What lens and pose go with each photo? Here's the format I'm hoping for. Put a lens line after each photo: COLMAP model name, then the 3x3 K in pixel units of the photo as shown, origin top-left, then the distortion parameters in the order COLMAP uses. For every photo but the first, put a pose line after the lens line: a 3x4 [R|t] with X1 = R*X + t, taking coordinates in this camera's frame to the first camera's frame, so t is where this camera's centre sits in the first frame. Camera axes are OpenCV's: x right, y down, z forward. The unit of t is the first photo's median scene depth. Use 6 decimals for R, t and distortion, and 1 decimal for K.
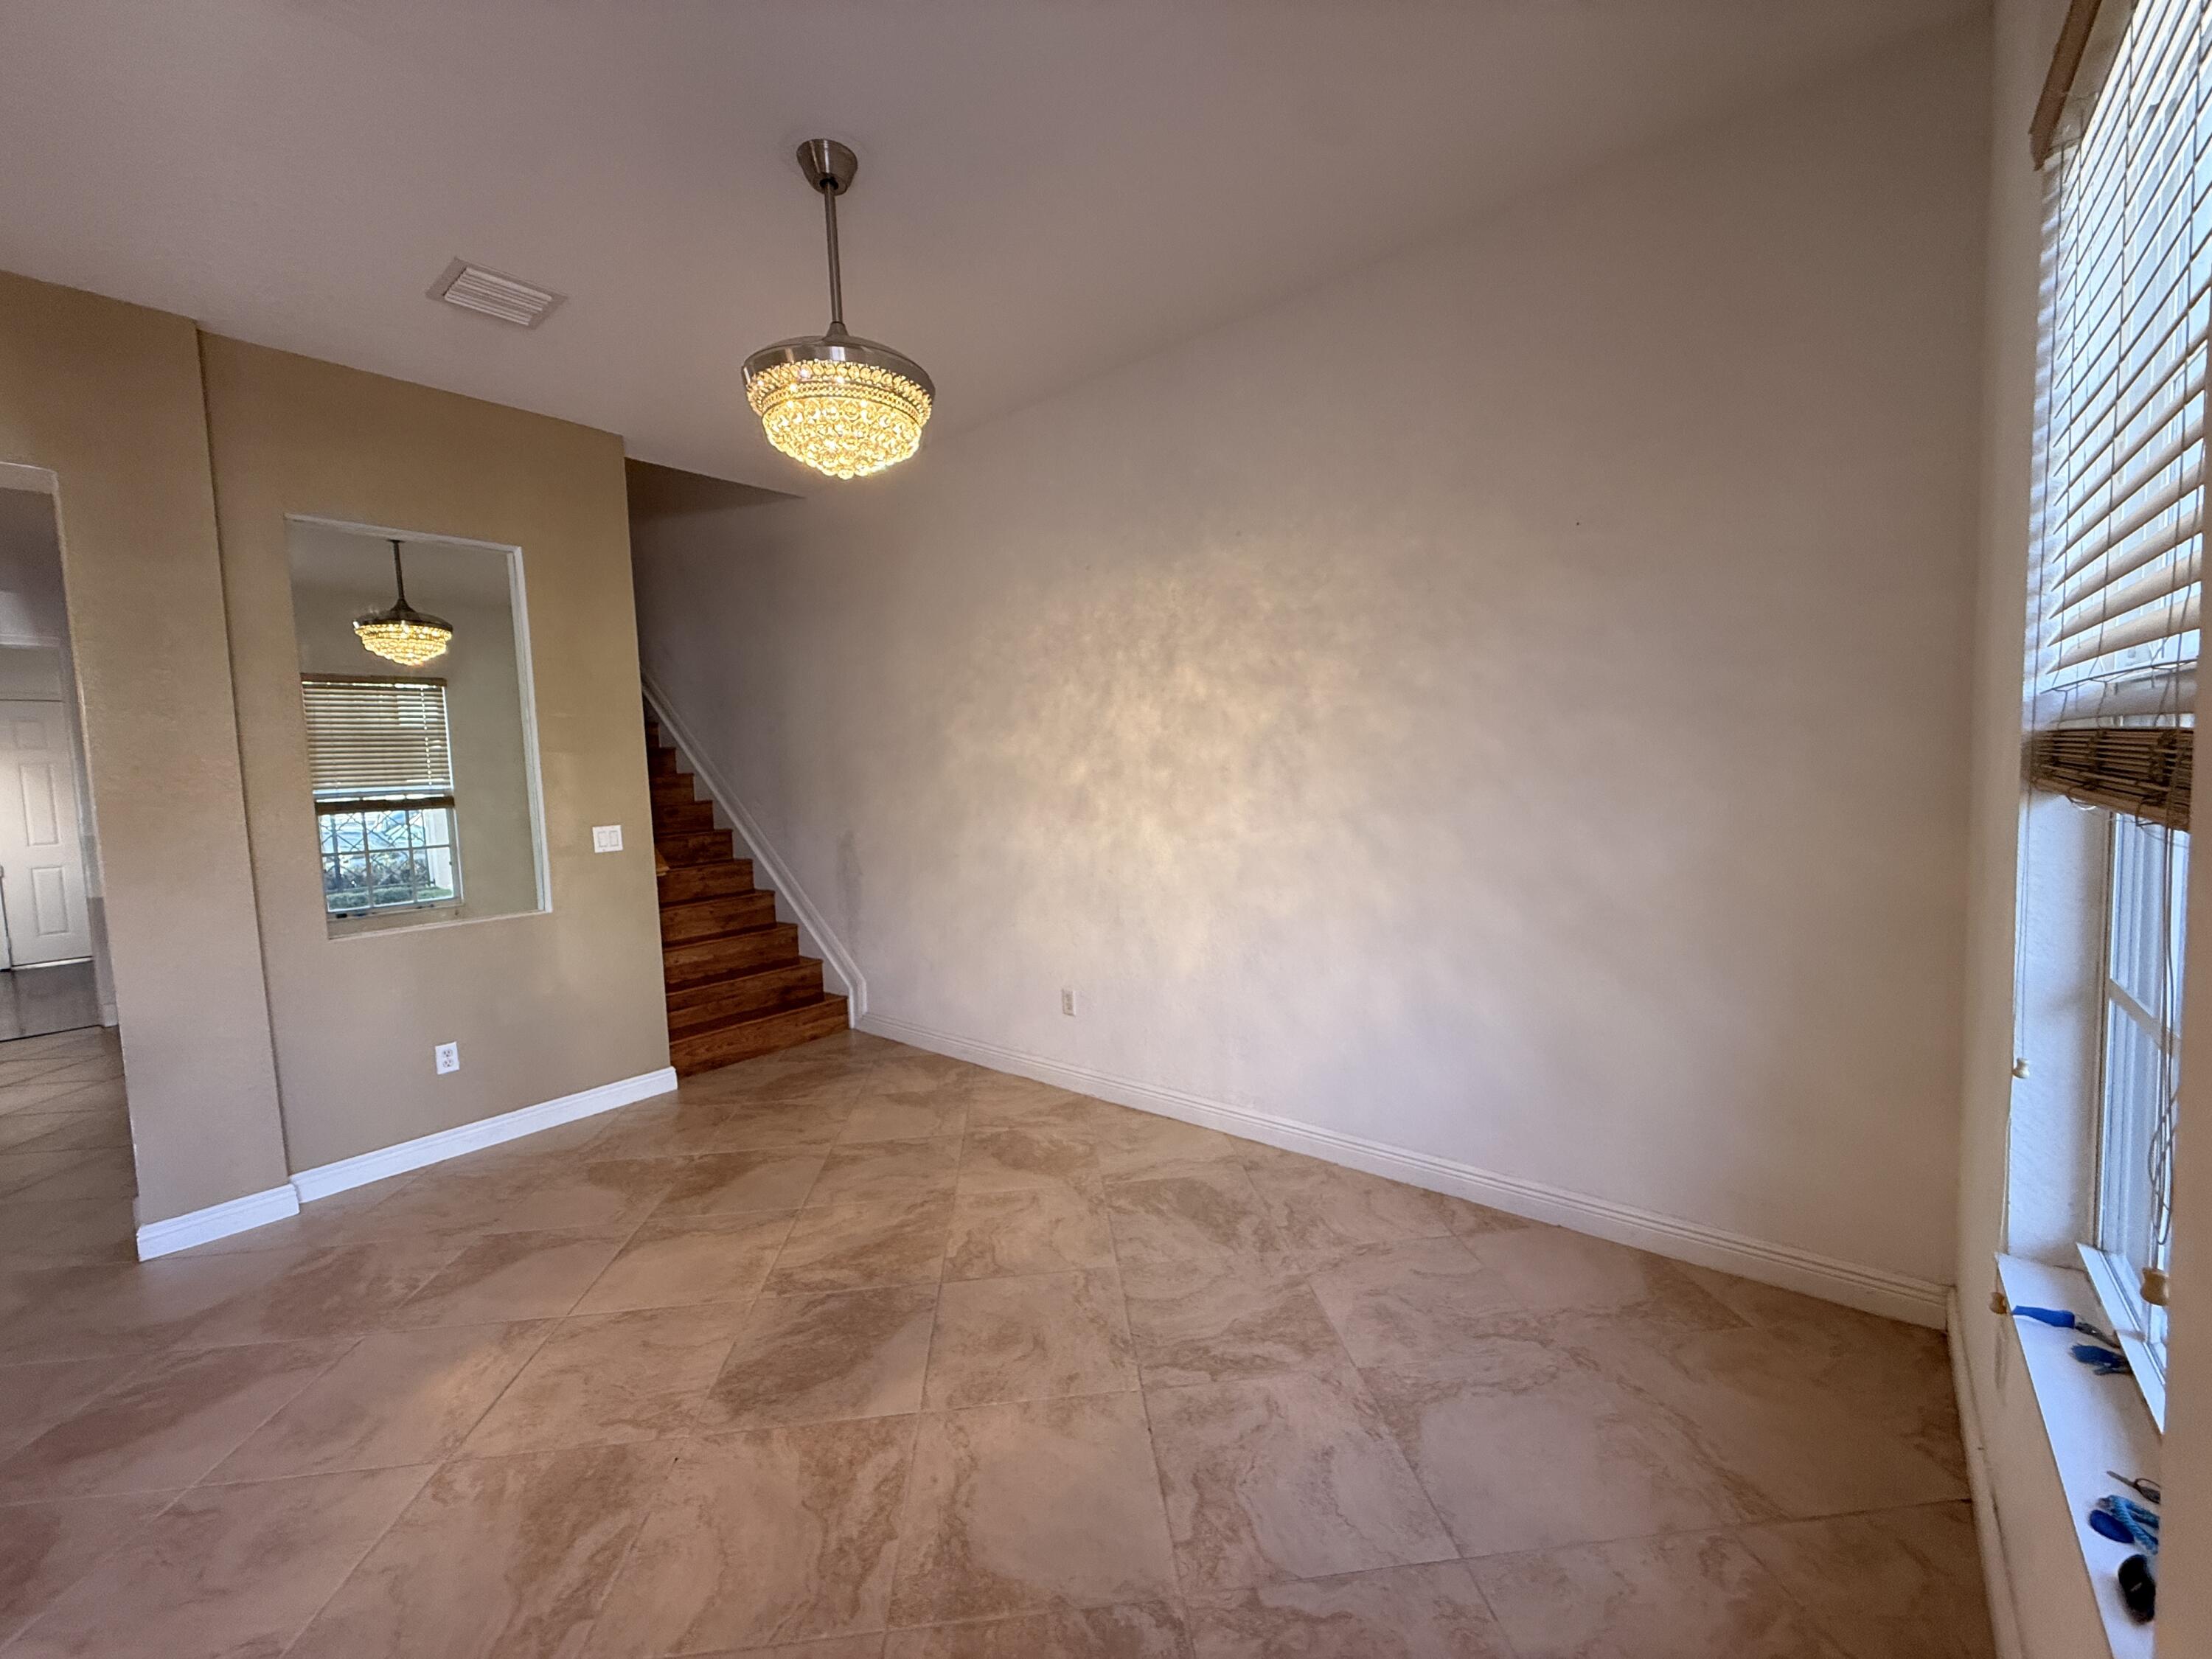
lens RADIAL K [[876.7, 0, 1102.6], [0, 876.7, 826.7], [0, 0, 1]] dist [-0.000276, -0.000095]
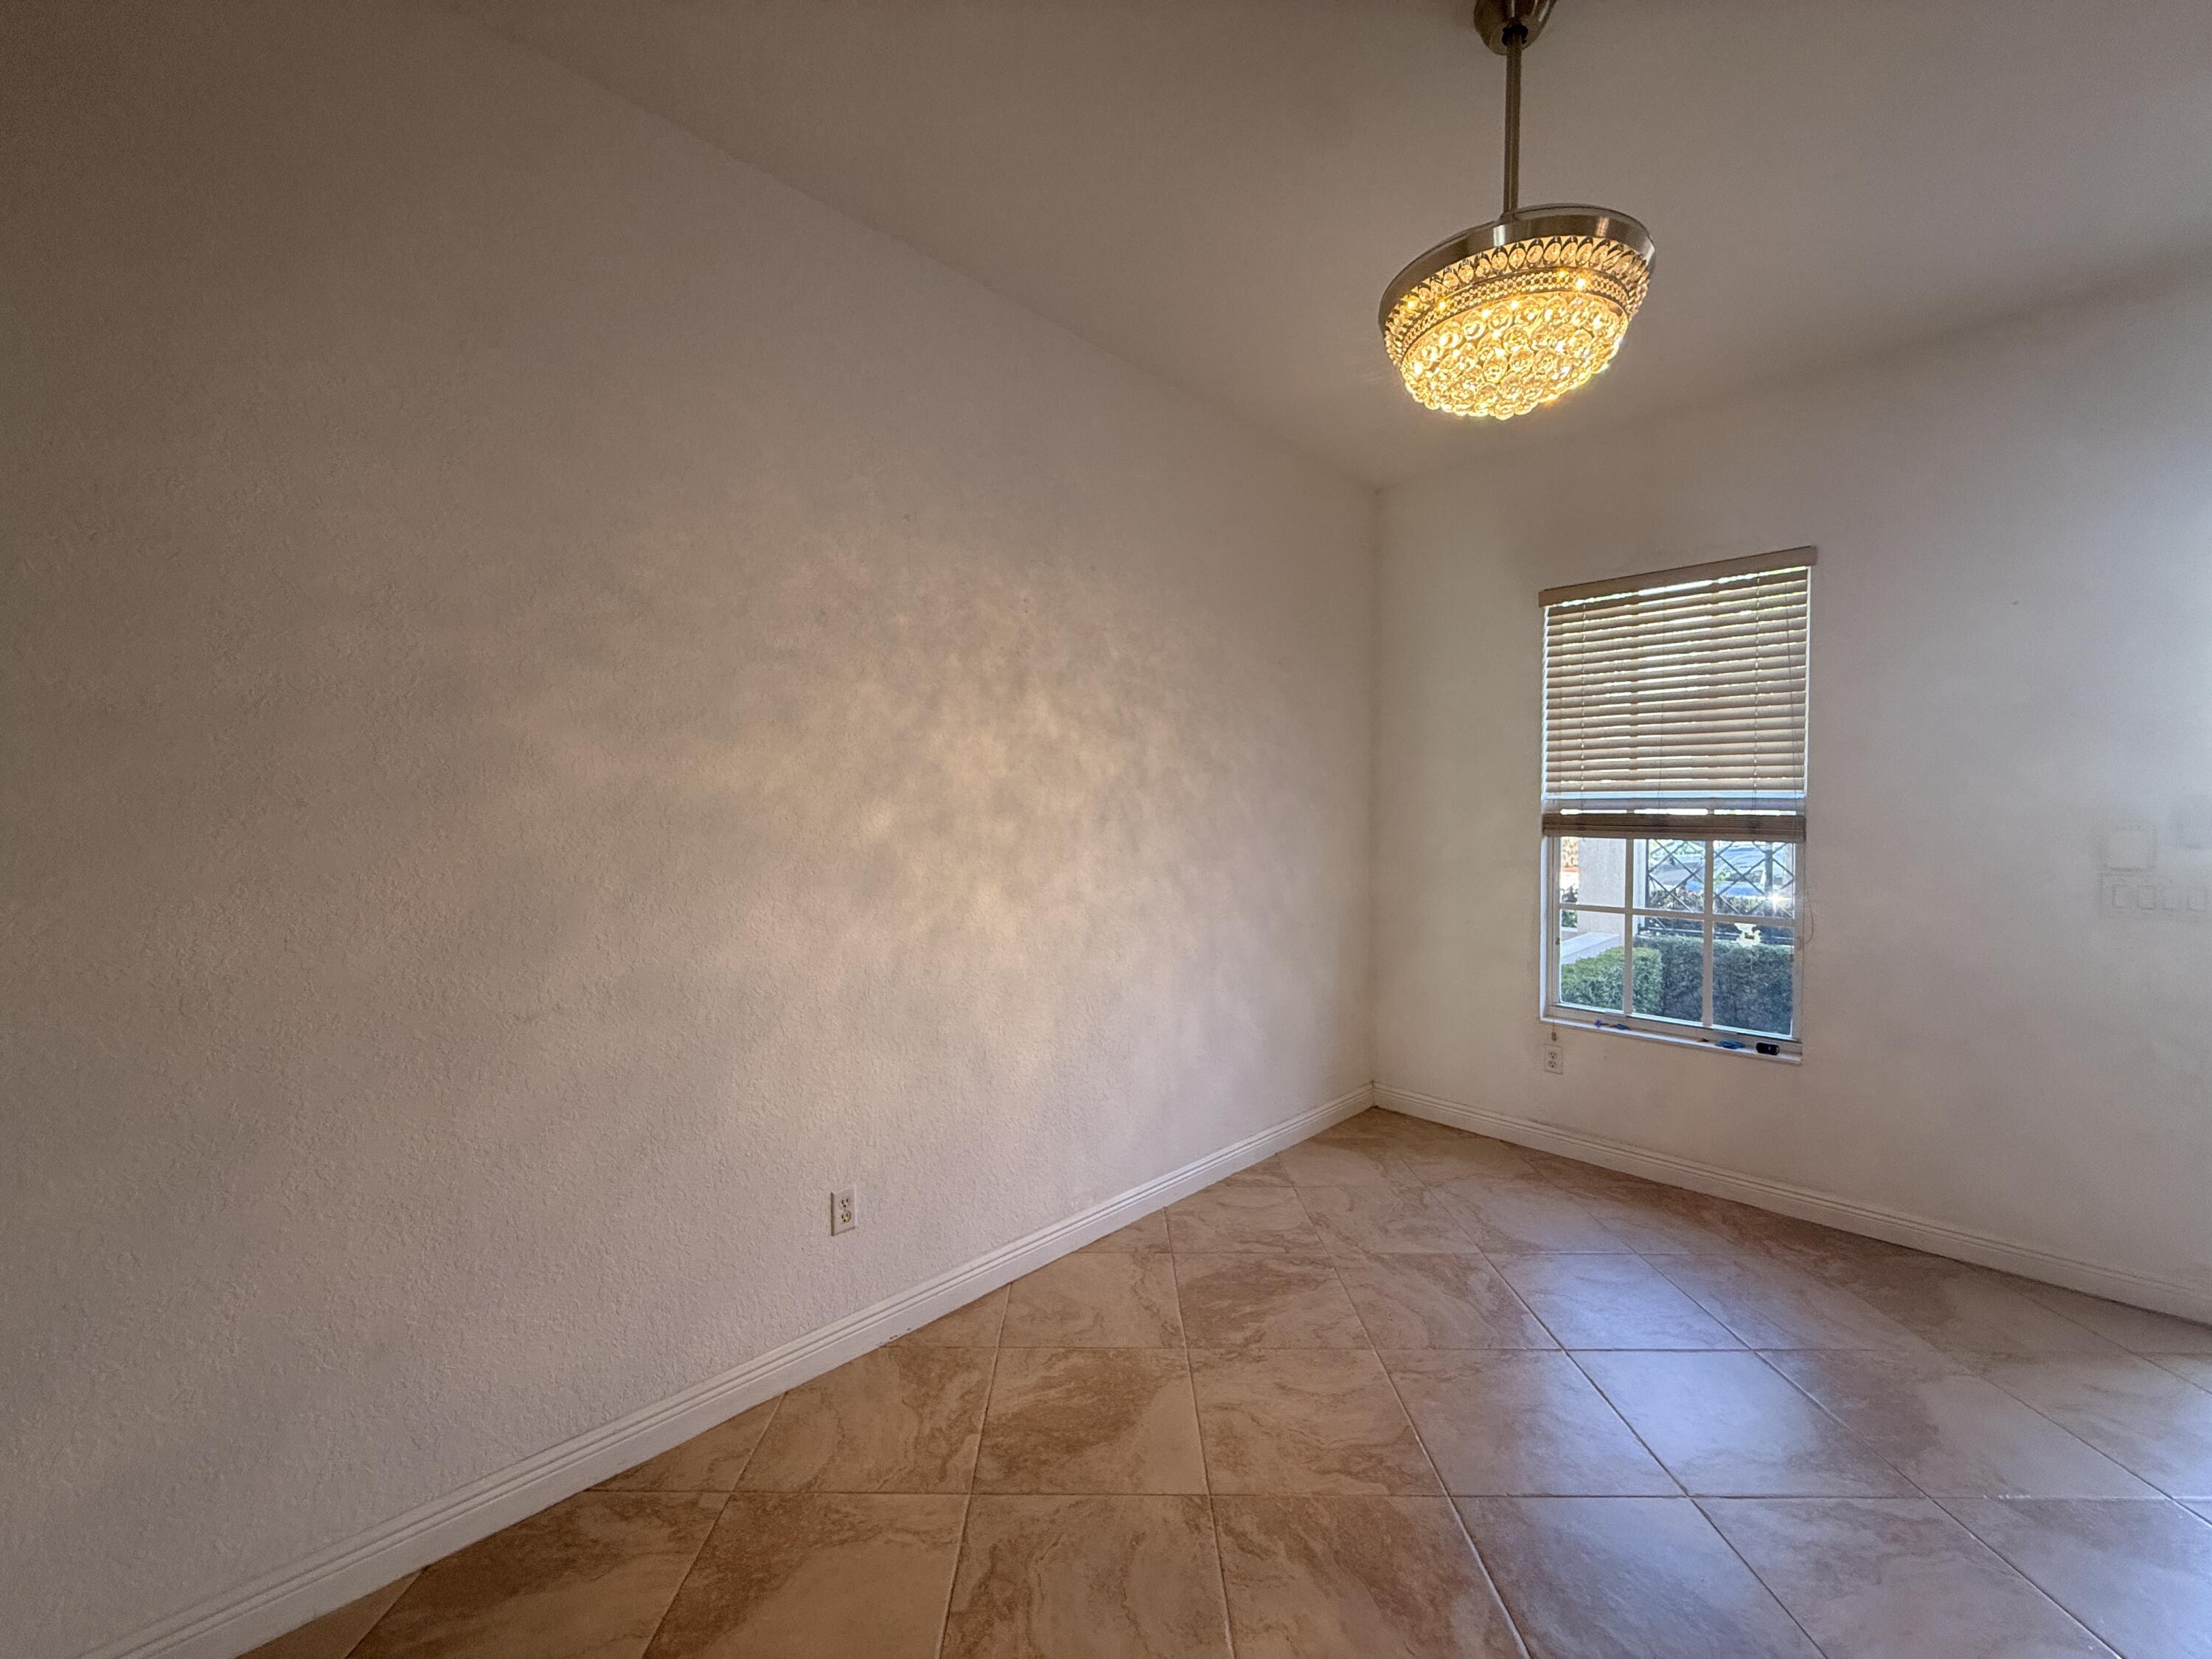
lens RADIAL K [[876.7, 0, 1096.2], [0, 876.7, 827.9], [0, 0, 1]] dist [-0.000276, -0.000095]
pose [[0.097249, 0.018796, 0.995083, -0.748525], [0.064277, 0.997616, -0.025126, -0.038353], [-0.993182, 0.066404, 0.095809, 0.918997]]
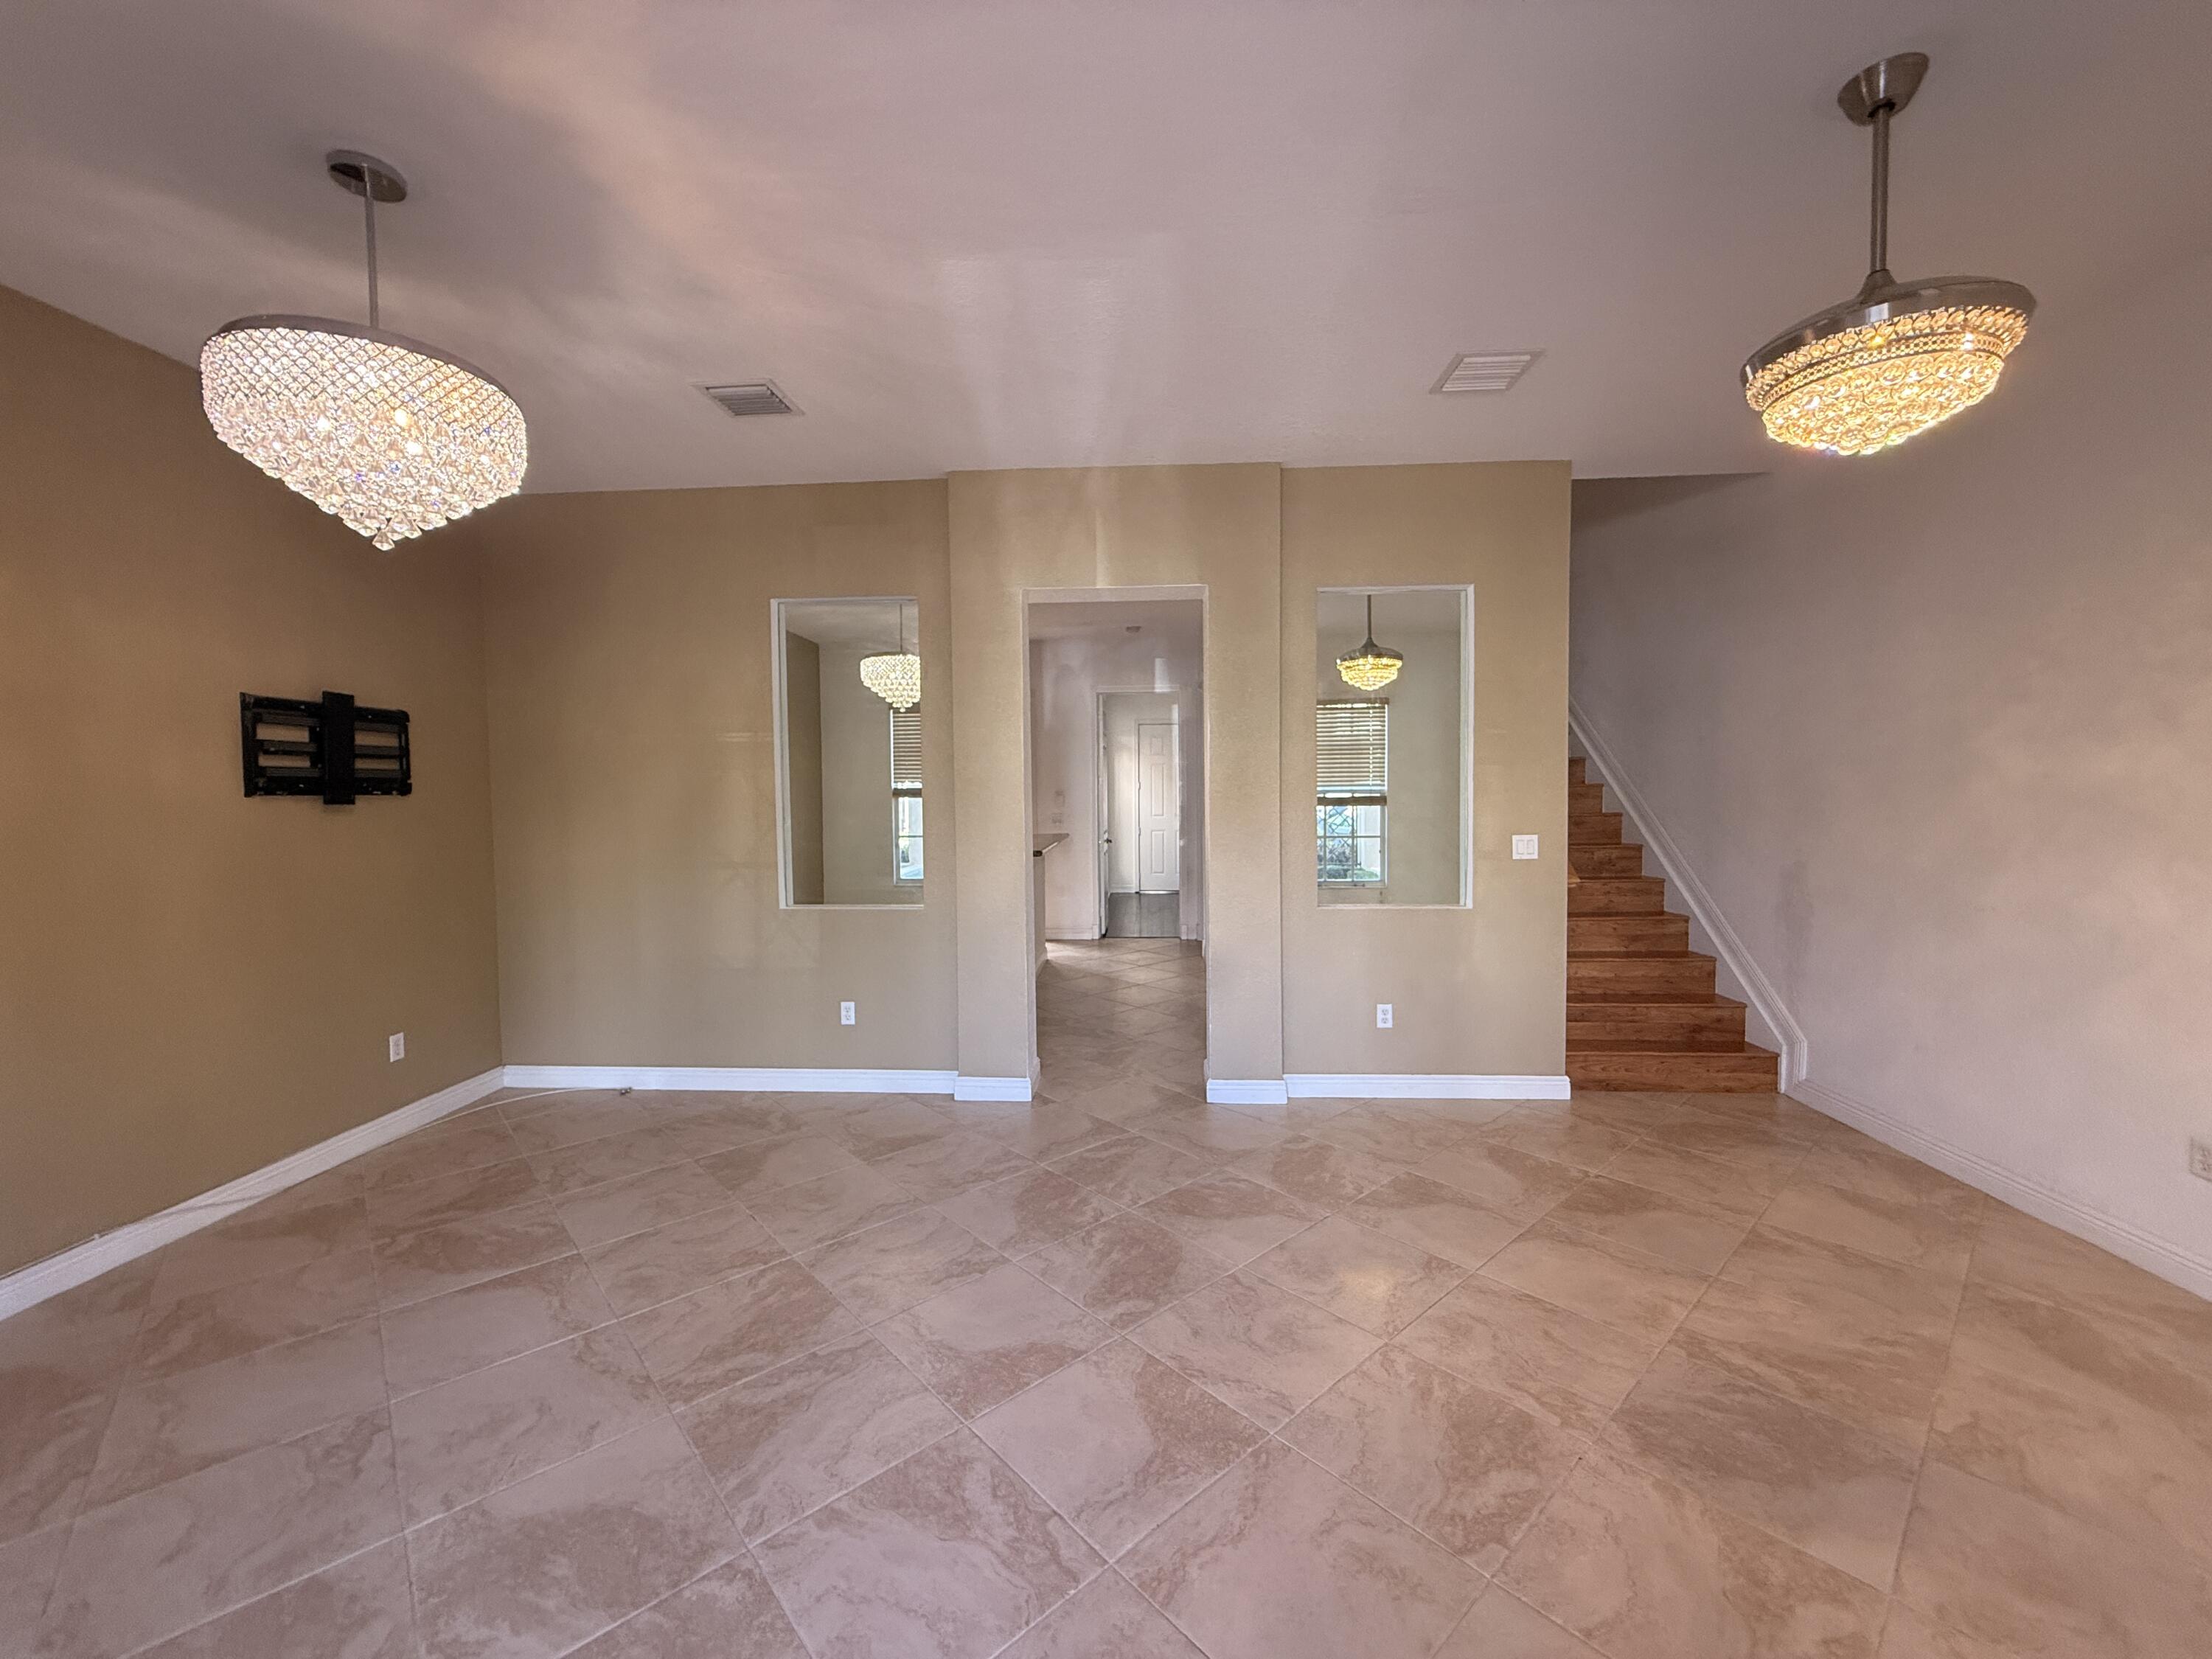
lens RADIAL K [[876.7, 0, 1101.8], [0, 876.7, 827.3], [0, 0, 1]] dist [-0.000276, -0.000095]
pose [[0.593171, 0.066545, -0.802322, -0.022759], [-0.068524, 0.997135, 0.032042, -0.011101], [0.802155, 0.035972, 0.596031, -0.058937]]
